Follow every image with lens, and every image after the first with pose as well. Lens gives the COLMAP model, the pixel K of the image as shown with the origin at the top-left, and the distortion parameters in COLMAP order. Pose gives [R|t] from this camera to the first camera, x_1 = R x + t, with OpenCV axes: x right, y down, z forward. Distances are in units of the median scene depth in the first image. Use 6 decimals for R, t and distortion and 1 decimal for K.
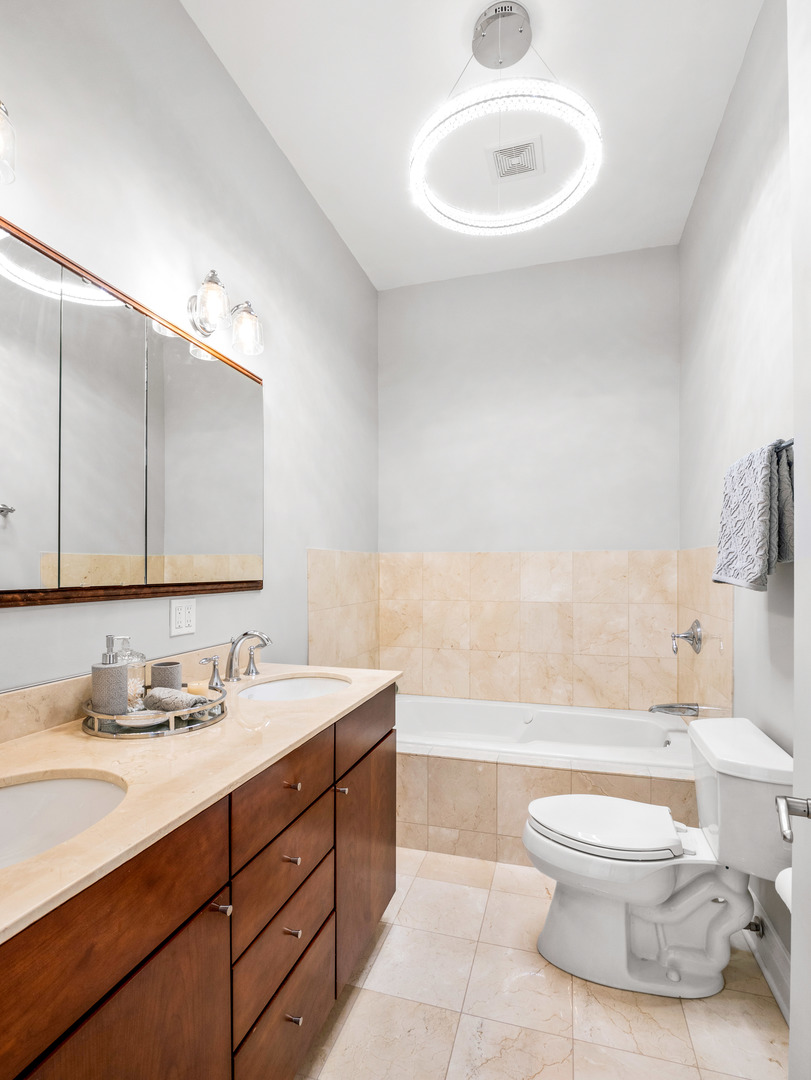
lens RADIAL K [[518.6, 0, 408.4], [0, 518.6, 537.5], [0, 0, 1]] dist [-0.012847, -0.001219]
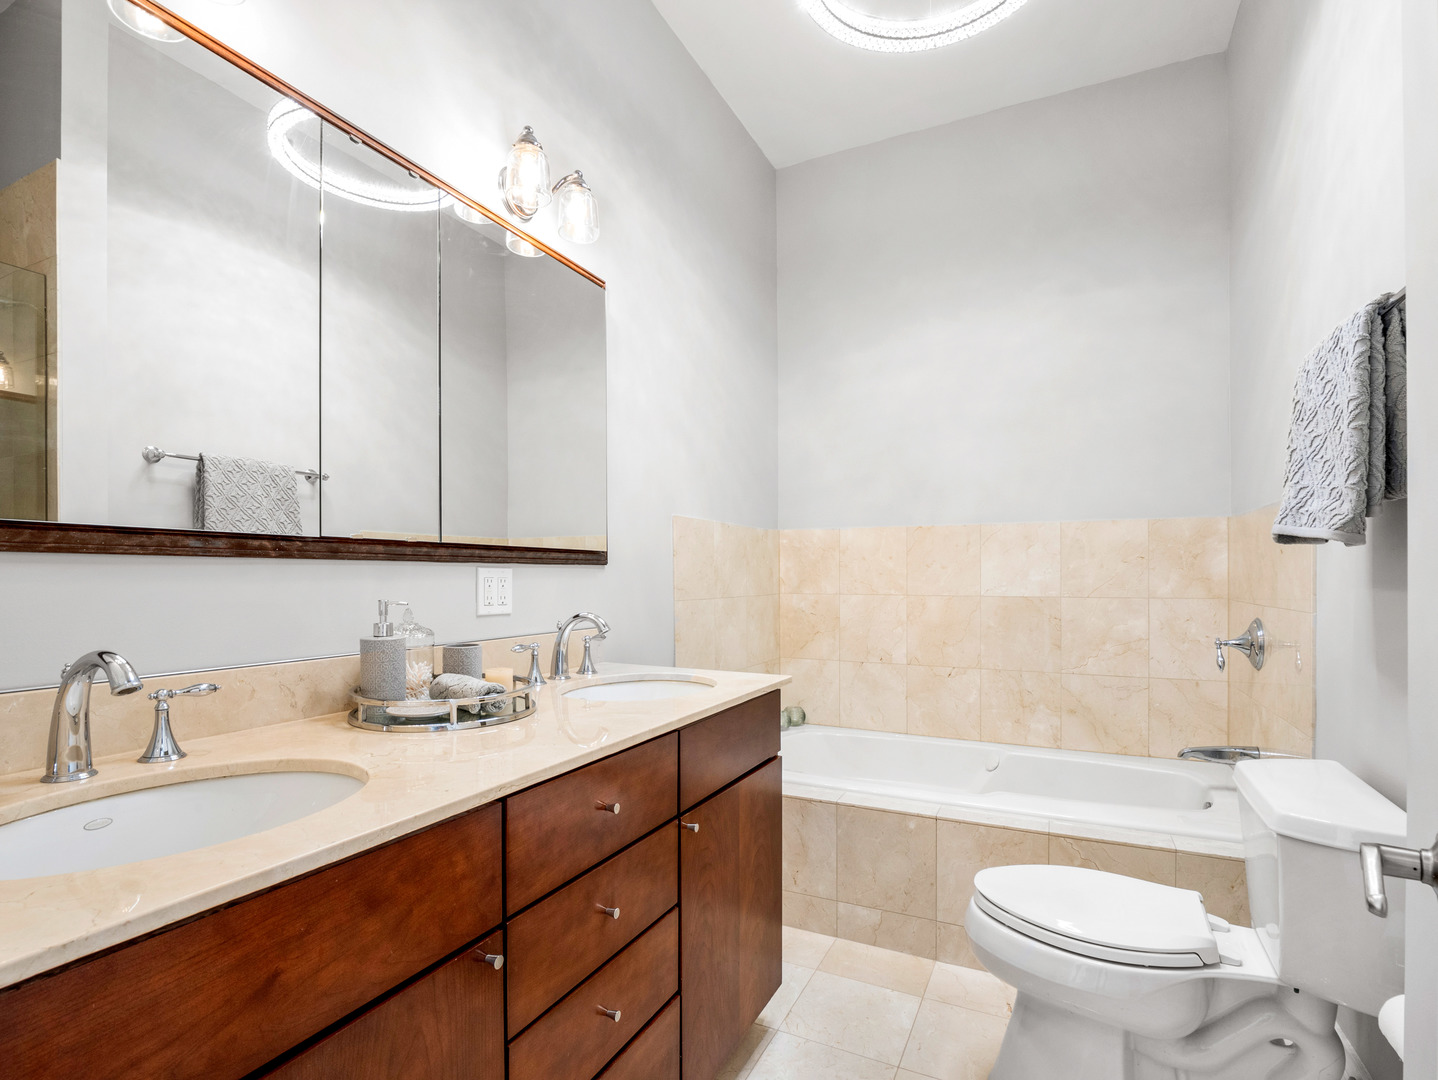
lens RADIAL K [[696.6, 0, 724.4], [0, 696.6, 530.8], [0, 0, 1]] dist [-0.005141, -0.007568]
pose [[0.986856, -0.005548, -0.161510, 0.060779], [0.006258, 0.999973, 0.003884, 0.064703], [0.161484, -0.004843, 0.986863, 0.053977]]
